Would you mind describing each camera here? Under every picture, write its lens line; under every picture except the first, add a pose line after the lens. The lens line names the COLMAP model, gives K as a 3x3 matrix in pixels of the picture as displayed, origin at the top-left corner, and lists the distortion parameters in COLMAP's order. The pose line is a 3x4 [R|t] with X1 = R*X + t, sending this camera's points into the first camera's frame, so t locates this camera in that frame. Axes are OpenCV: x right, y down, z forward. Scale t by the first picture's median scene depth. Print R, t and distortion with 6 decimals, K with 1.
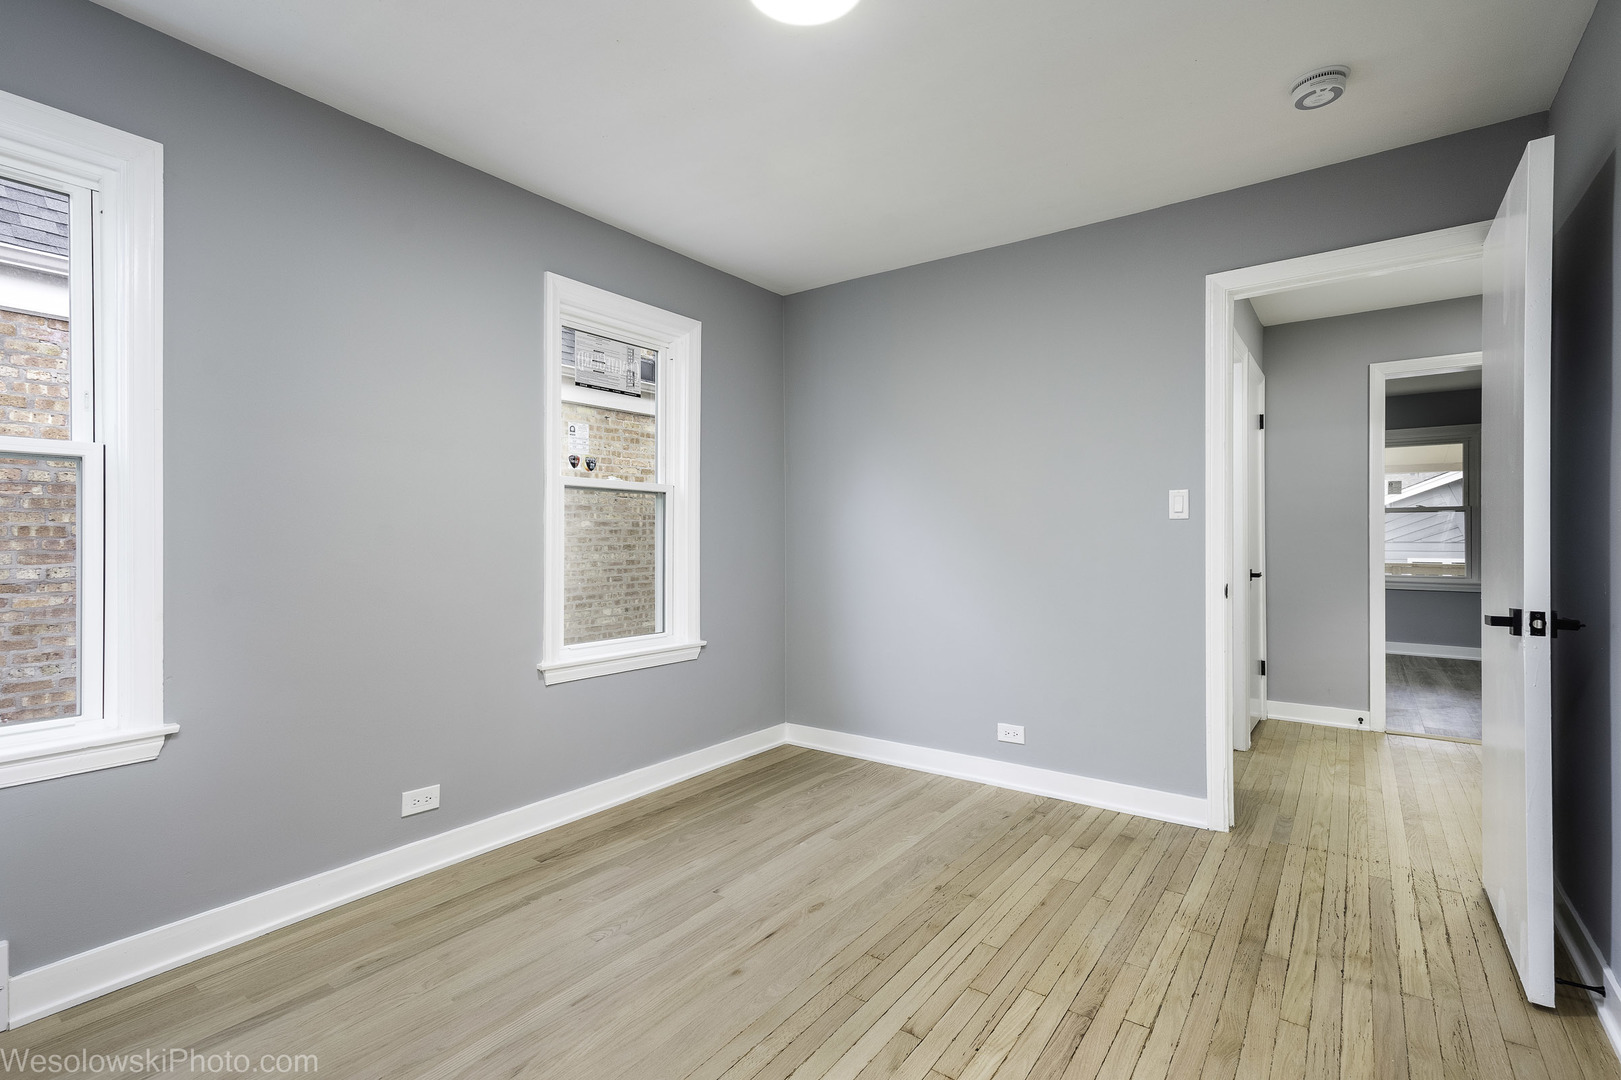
lens RADIAL K [[739.0, 0, 805.1], [0, 739.0, 538.1], [0, 0, 1]] dist [0.009444, 0.000679]
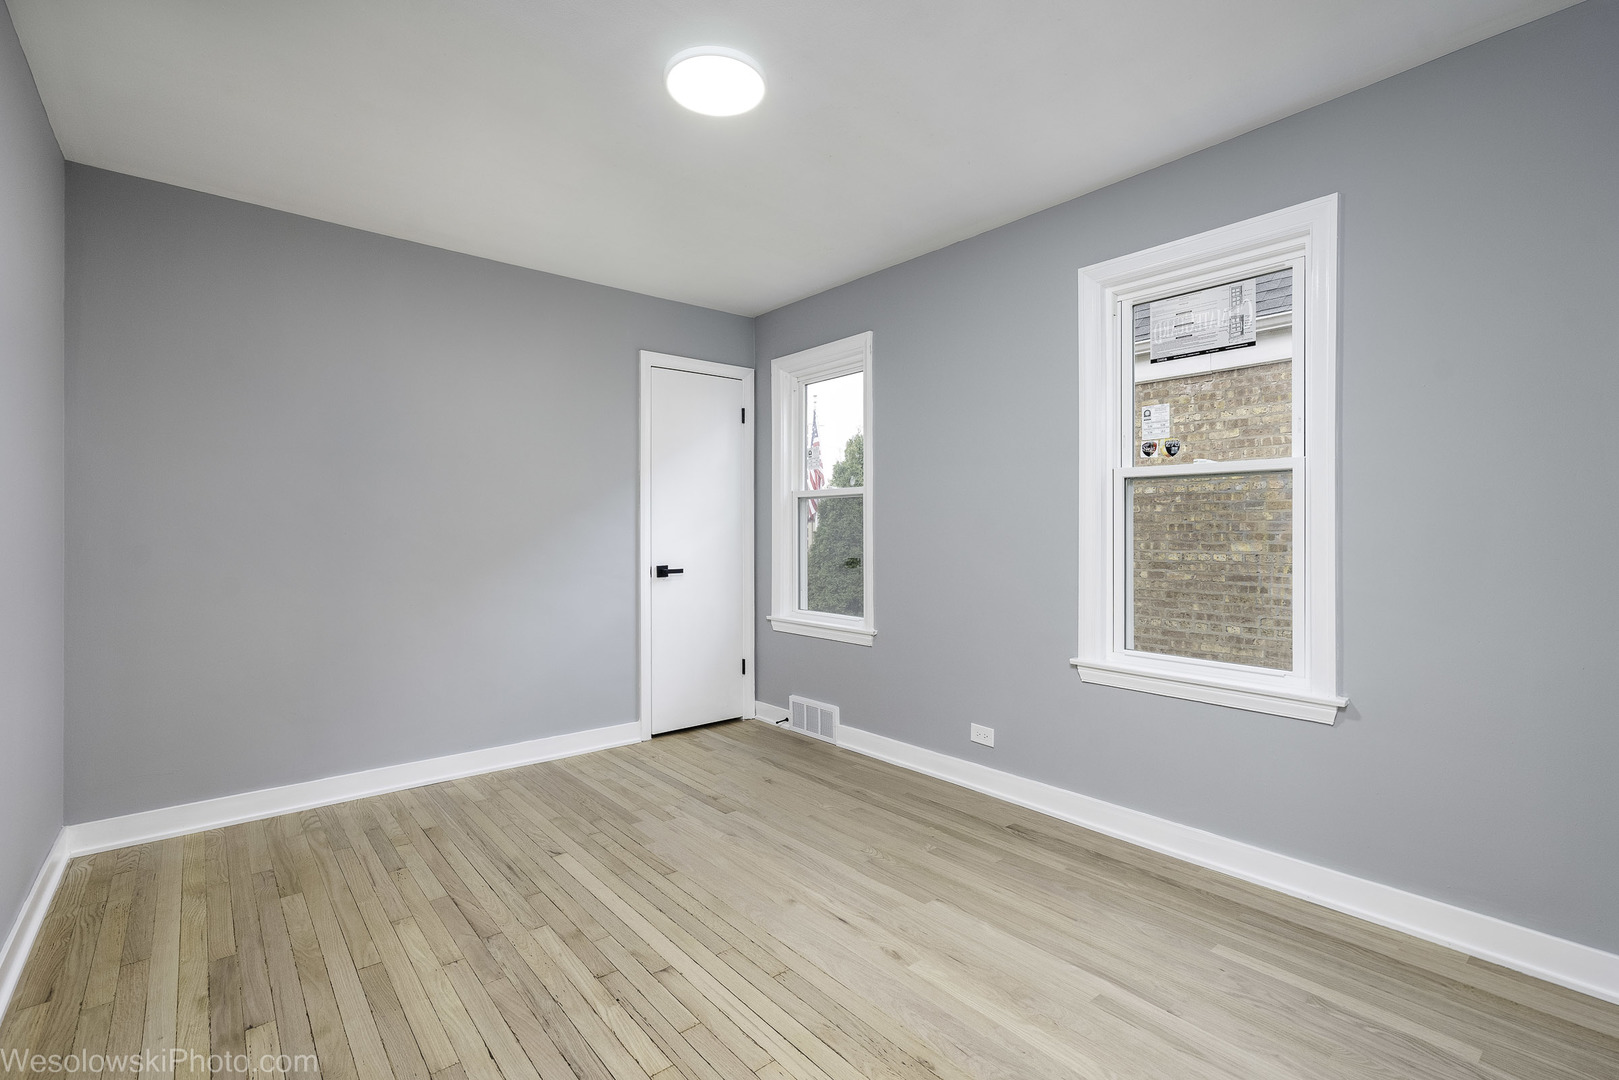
lens RADIAL K [[726.5, 0, 811.0], [0, 726.5, 530.0], [0, 0, 1]] dist [0.007975, 0.000401]
pose [[-0.222899, -0.000452, -0.974841, 0.611865], [0.002803, 0.999995, -0.001105, -0.005558], [0.974837, -0.002979, -0.222897, 0.759968]]
